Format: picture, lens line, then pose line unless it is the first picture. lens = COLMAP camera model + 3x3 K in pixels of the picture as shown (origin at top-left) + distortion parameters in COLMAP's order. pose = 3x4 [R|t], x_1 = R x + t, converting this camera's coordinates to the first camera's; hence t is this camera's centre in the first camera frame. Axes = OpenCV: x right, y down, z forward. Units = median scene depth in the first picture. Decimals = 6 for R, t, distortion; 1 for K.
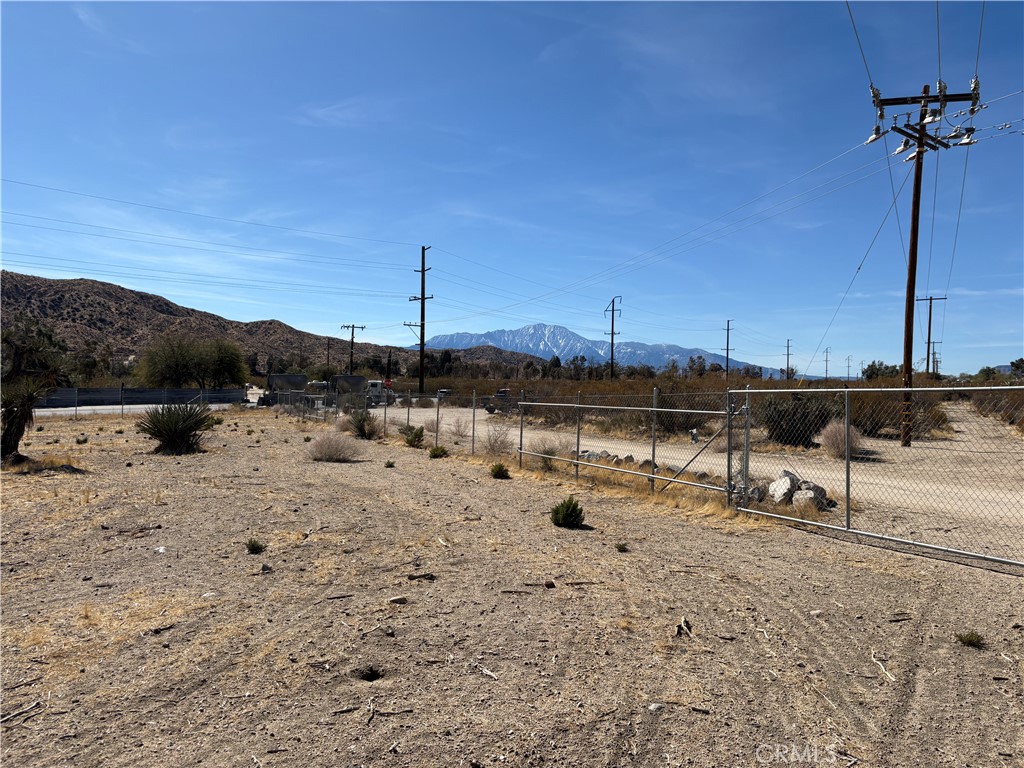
lens RADIAL K [[769.1, 0, 507.8], [0, 769.1, 382.3], [0, 0, 1]] dist [0.049389, -0.047172]
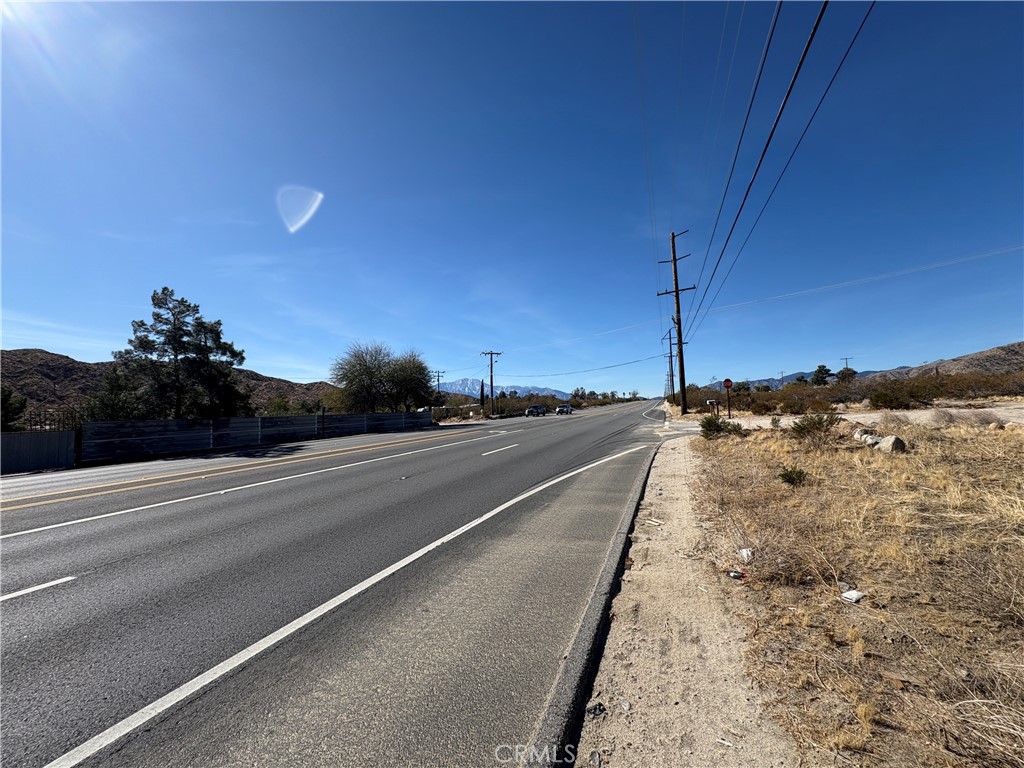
lens RADIAL K [[404.5, 0, 514.6], [0, 404.5, 388.8], [0, 0, 1]] dist [0.000735, 0.000151]
pose [[0.986231, -0.048895, 0.157977, -1.170035], [0.056491, 0.997435, -0.043950, 0.031511], [-0.155423, 0.052269, 0.986464, 1.867606]]
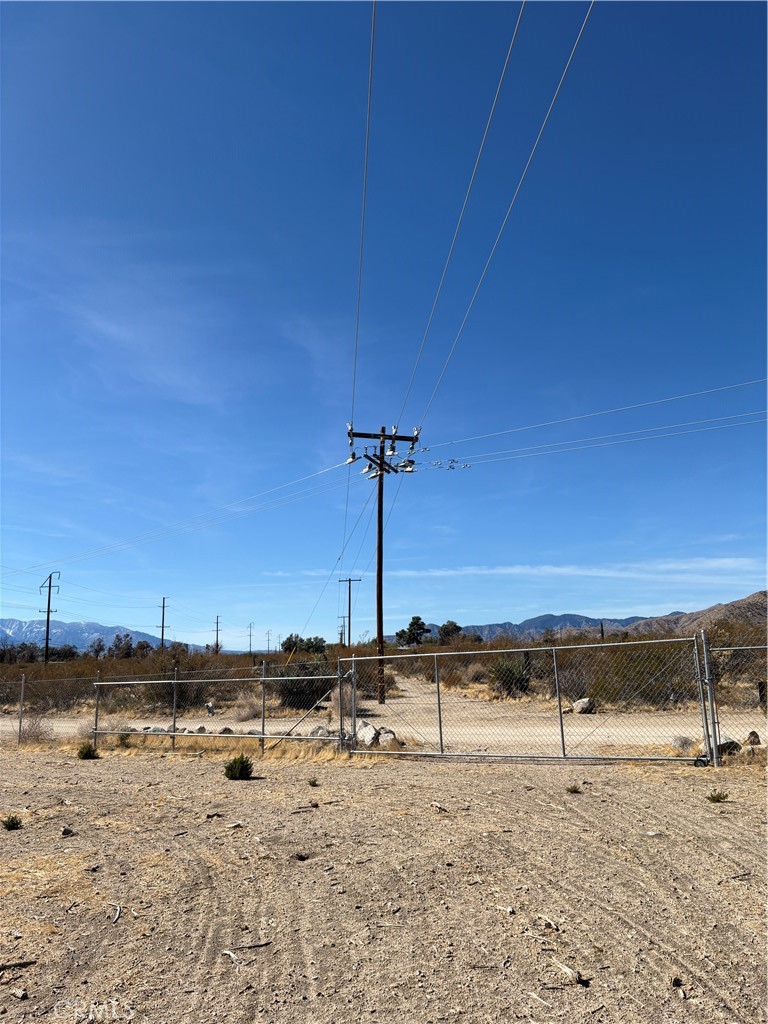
lens RADIAL K [[769.1, 0, 368.9], [0, 769.1, 476.7], [0, 0, 1]] dist [0.049389, -0.047172]
pose [[0.856404, 0.081405, 0.509848, -0.145406], [0.038542, 0.974657, -0.220358, -0.000425], [-0.514865, 0.208366, 0.831563, -0.079770]]
